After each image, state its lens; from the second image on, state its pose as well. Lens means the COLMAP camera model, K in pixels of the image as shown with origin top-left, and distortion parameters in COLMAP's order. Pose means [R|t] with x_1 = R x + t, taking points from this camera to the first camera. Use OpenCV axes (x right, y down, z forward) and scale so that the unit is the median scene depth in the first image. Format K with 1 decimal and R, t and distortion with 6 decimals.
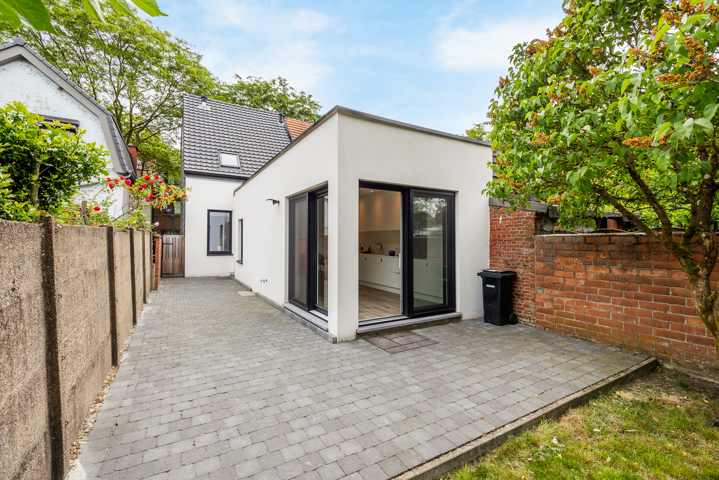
lens RADIAL K [[292.3, 0, 360.2], [0, 292.3, 243.5], [0, 0, 1]] dist [0.001022, -0.000954]
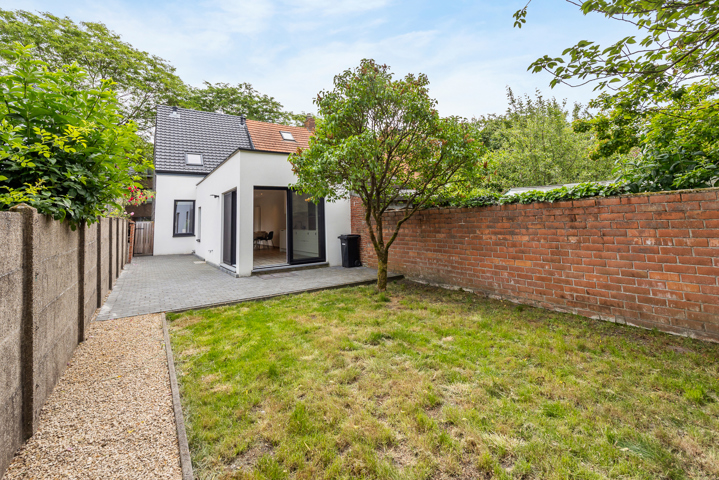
lens RADIAL K [[292.3, 0, 364.0], [0, 292.3, 194.1], [0, 0, 1]] dist [0.001022, -0.000954]
pose [[0.996672, -0.032092, 0.074933, 0.188588], [0.039328, 0.994489, -0.097185, 0.012254], [-0.071402, 0.099809, 0.992441, -0.292635]]
